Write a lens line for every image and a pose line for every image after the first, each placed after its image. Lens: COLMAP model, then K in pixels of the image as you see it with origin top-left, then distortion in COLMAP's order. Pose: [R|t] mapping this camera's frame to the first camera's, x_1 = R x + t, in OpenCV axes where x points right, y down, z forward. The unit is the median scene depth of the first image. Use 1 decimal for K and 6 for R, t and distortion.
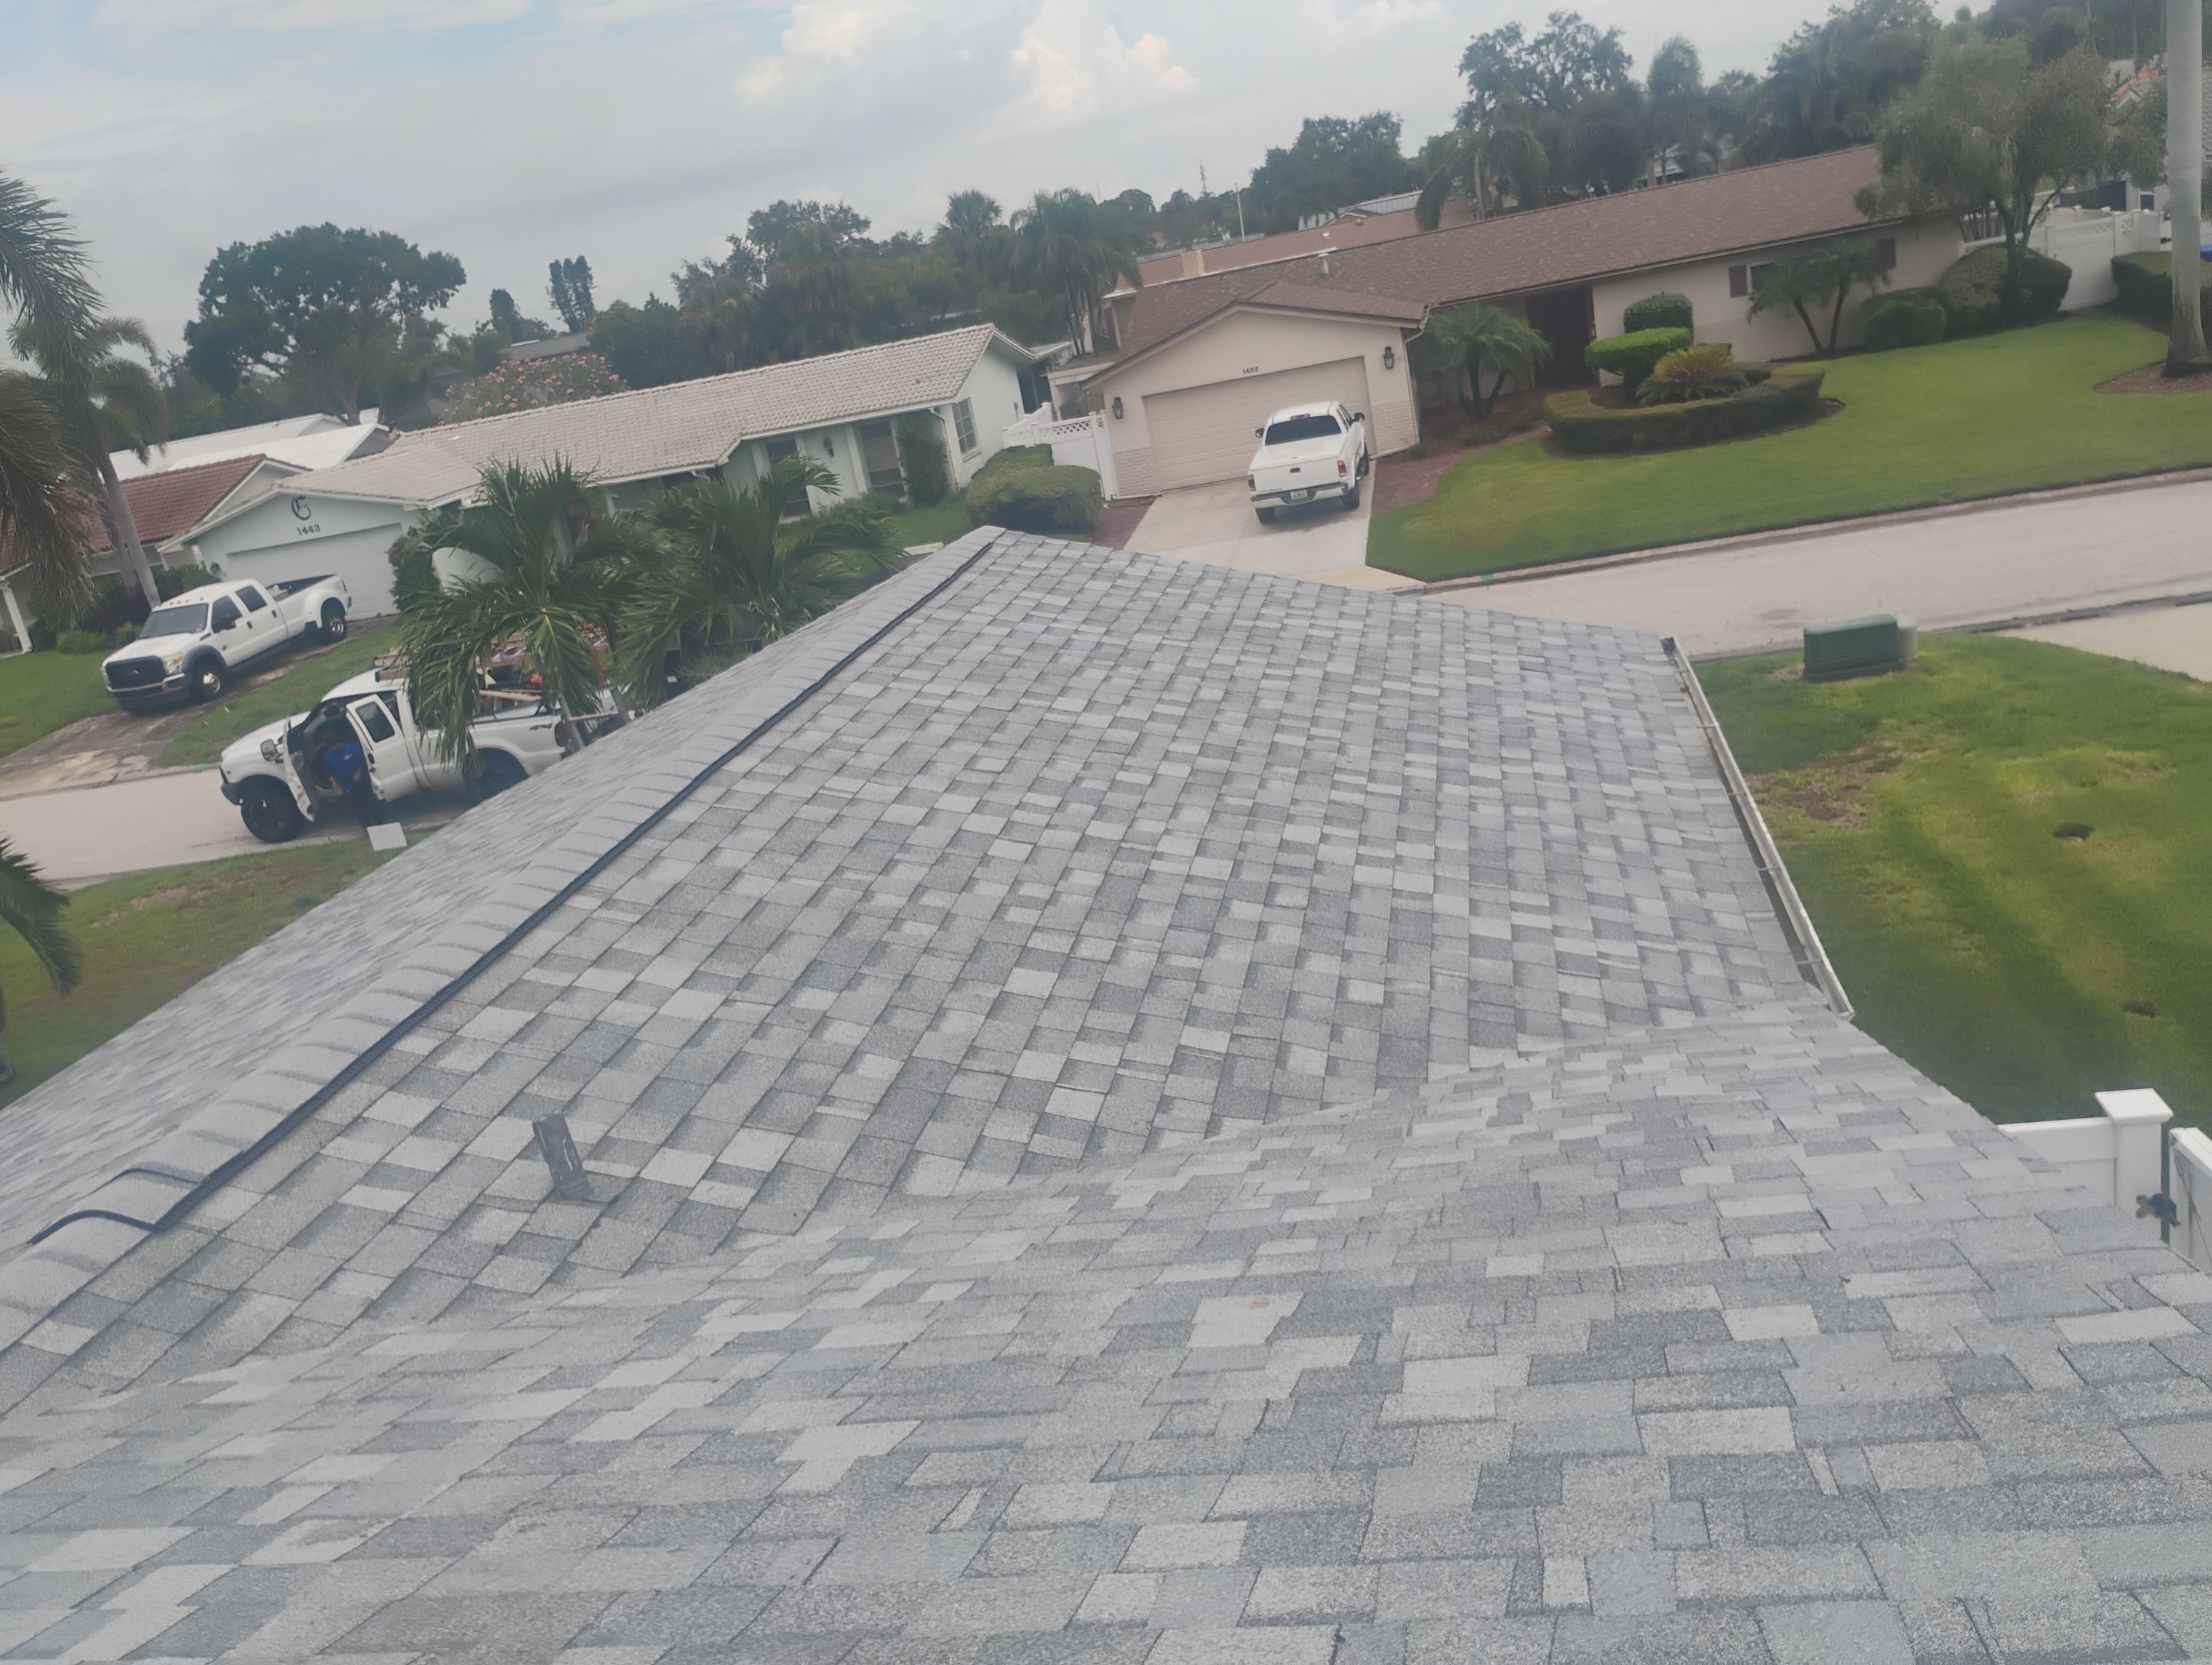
lens RADIAL K [[1884.4, 0, 1106.0], [0, 1884.4, 832.5], [0, 0, 1]] dist [0.075491, -0.090837]
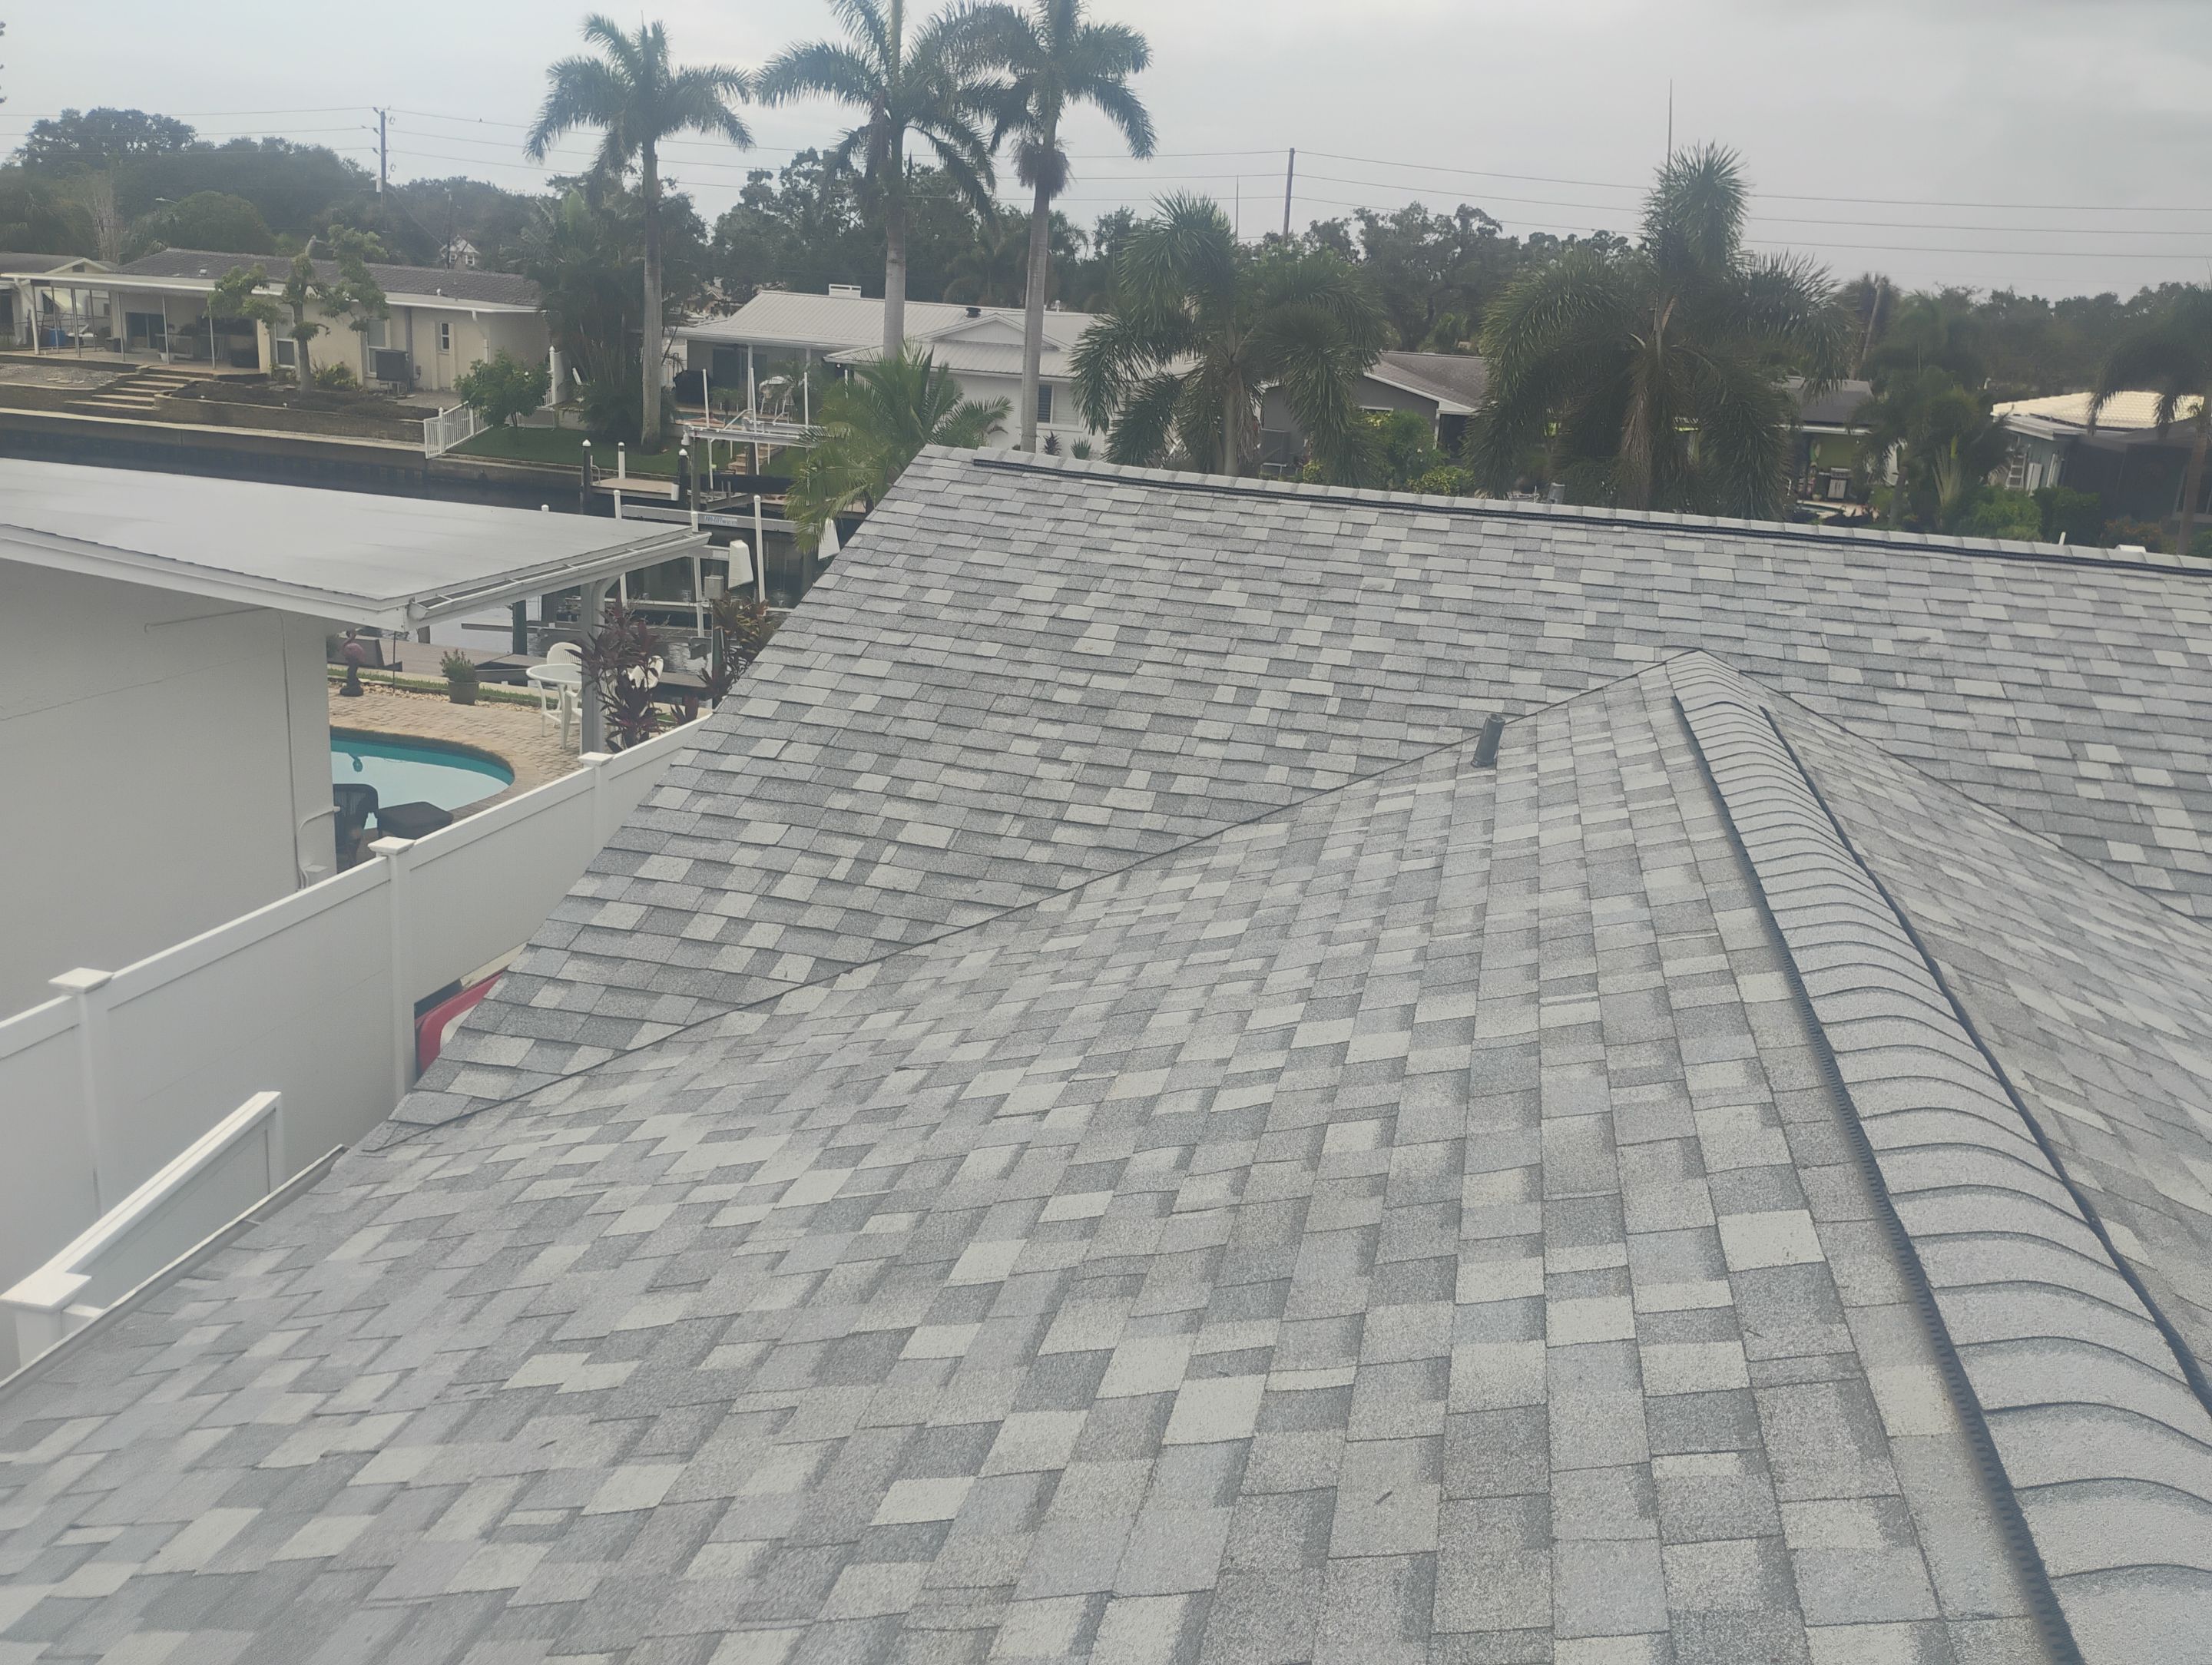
lens RADIAL K [[1884.4, 0, 1106.0], [0, 1884.4, 832.5], [0, 0, 1]] dist [0.075491, -0.090837]
pose [[-0.991693, 0.108284, 0.069428, -0.027687], [0.128630, 0.833918, 0.536689, -0.272603], [0.000217, 0.541161, -0.840919, 0.974708]]
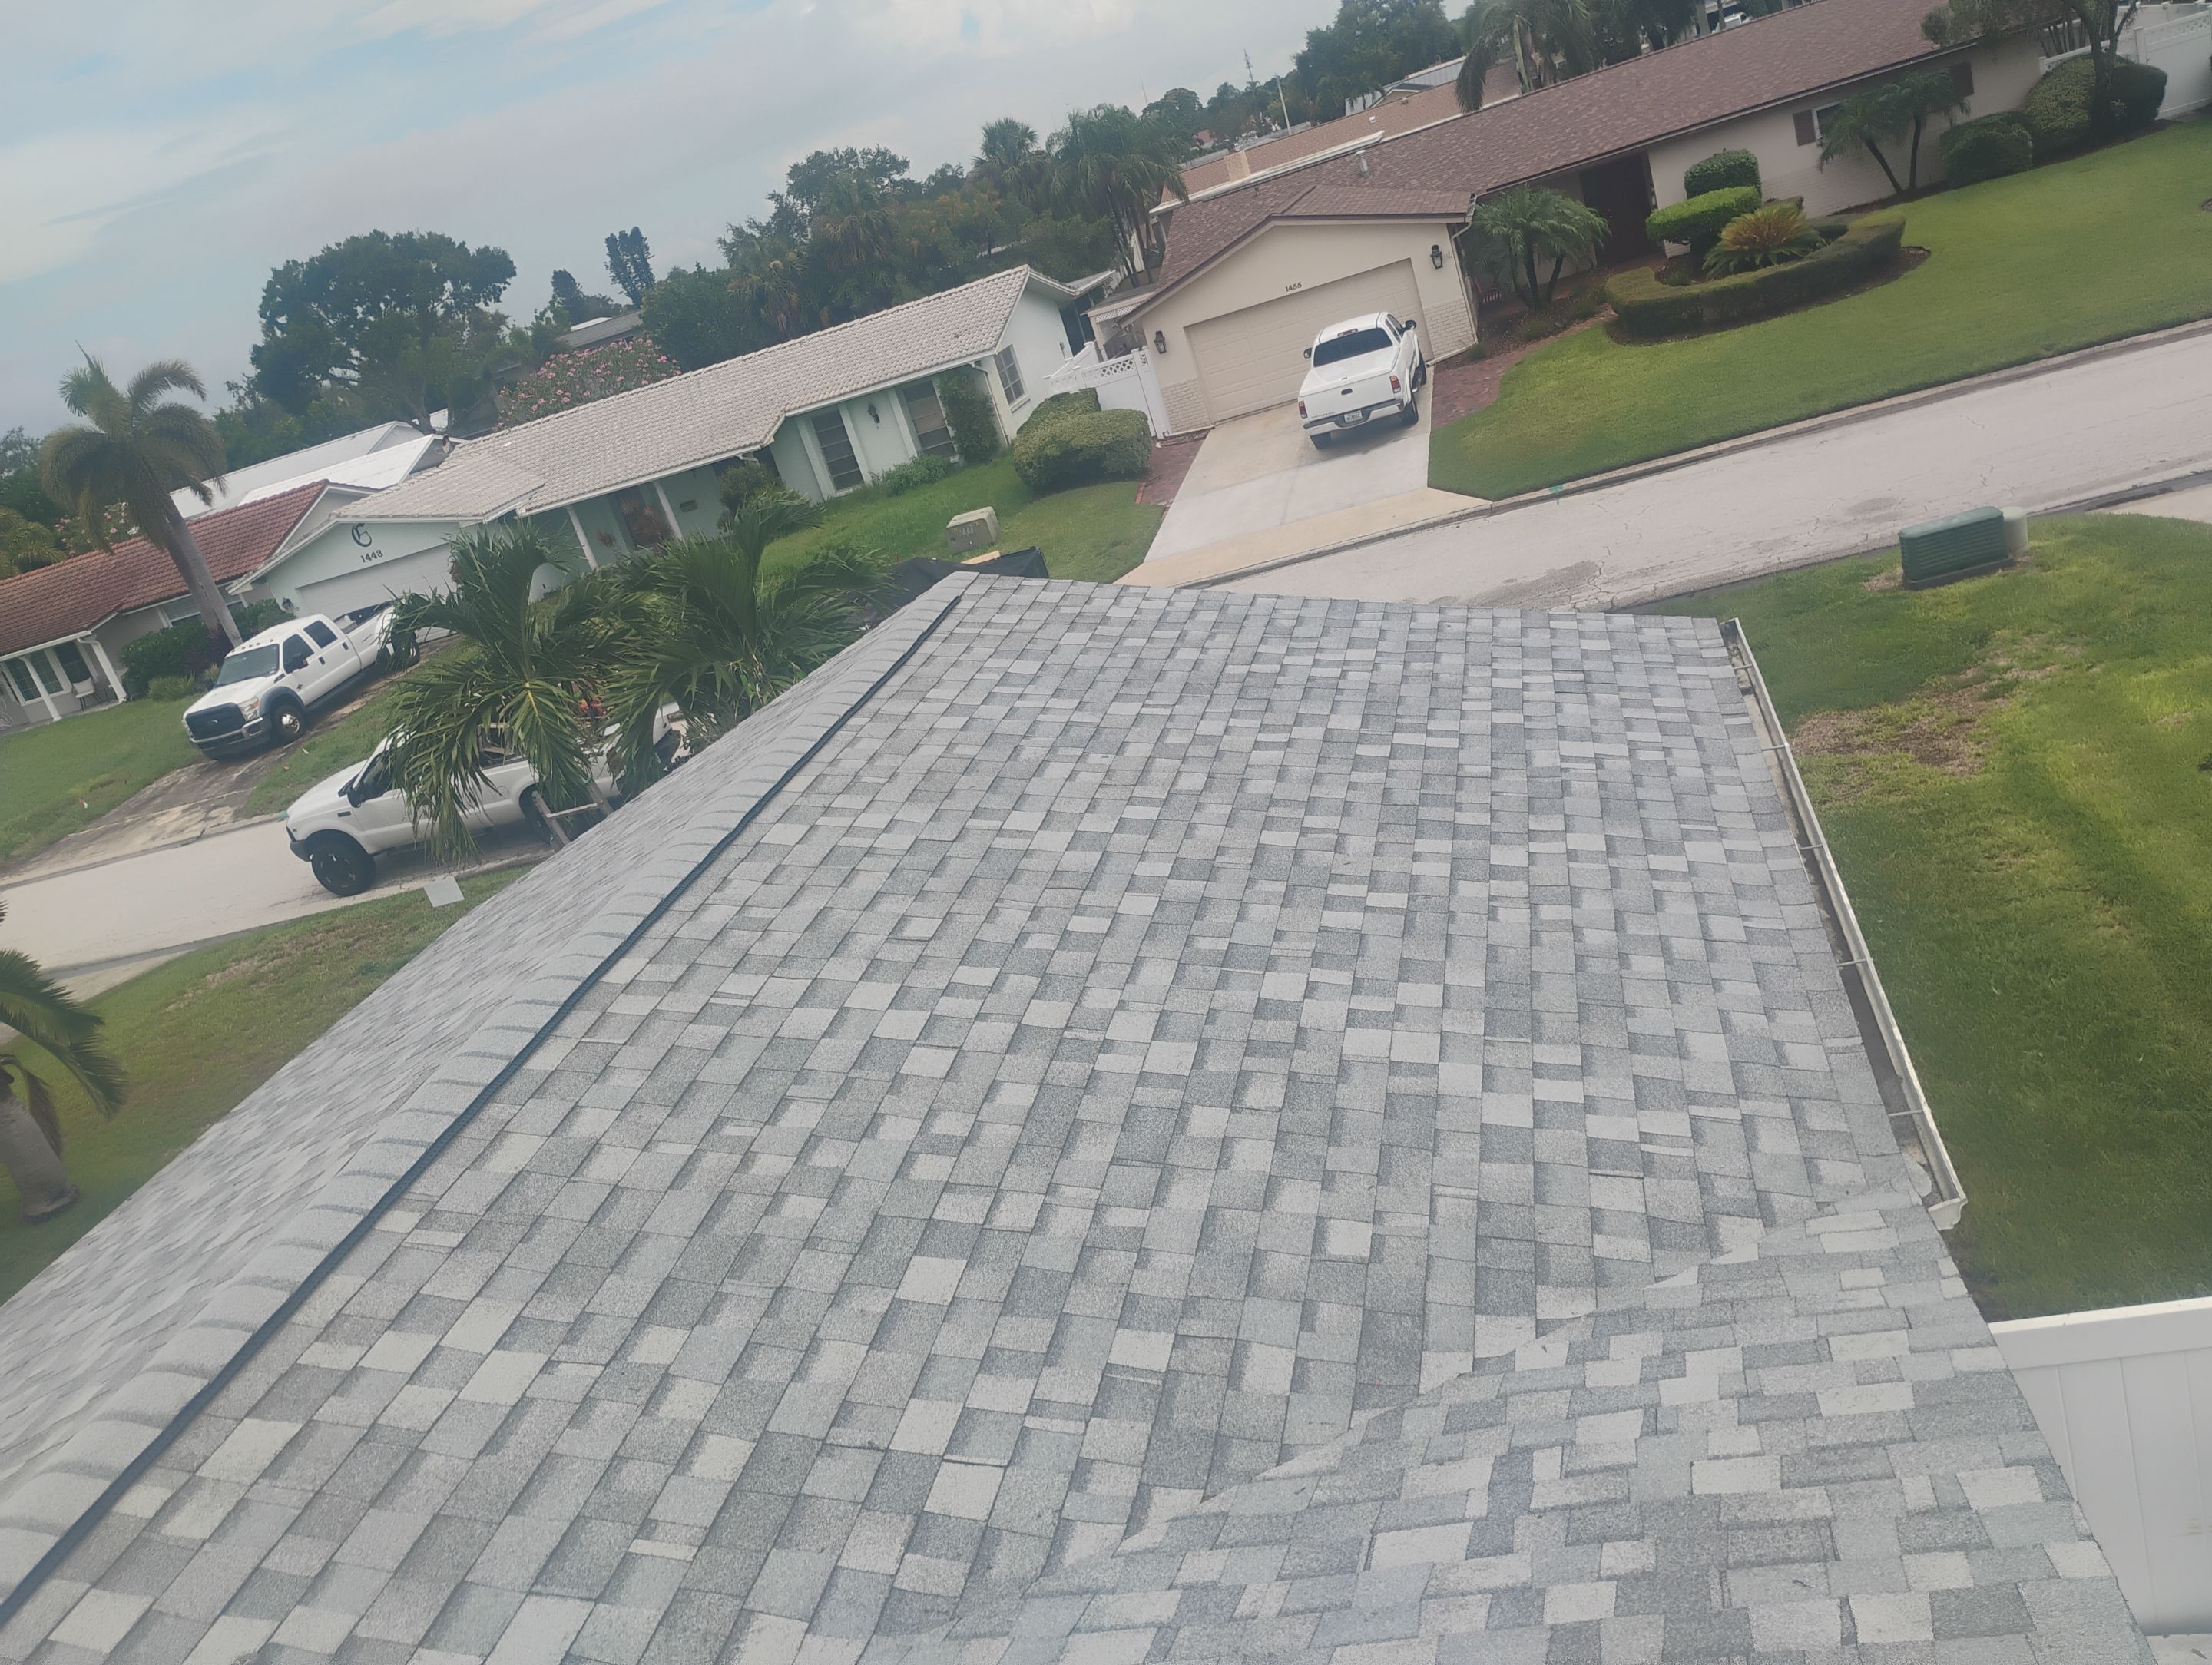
lens RADIAL K [[1884.4, 0, 1106.0], [0, 1884.4, 832.5], [0, 0, 1]] dist [0.075491, -0.090837]
pose [[0.992887, -0.101320, -0.062522, 0.056908], [0.103943, 0.993770, 0.040224, -0.074085], [0.058057, -0.046436, 0.997233, 0.104506]]
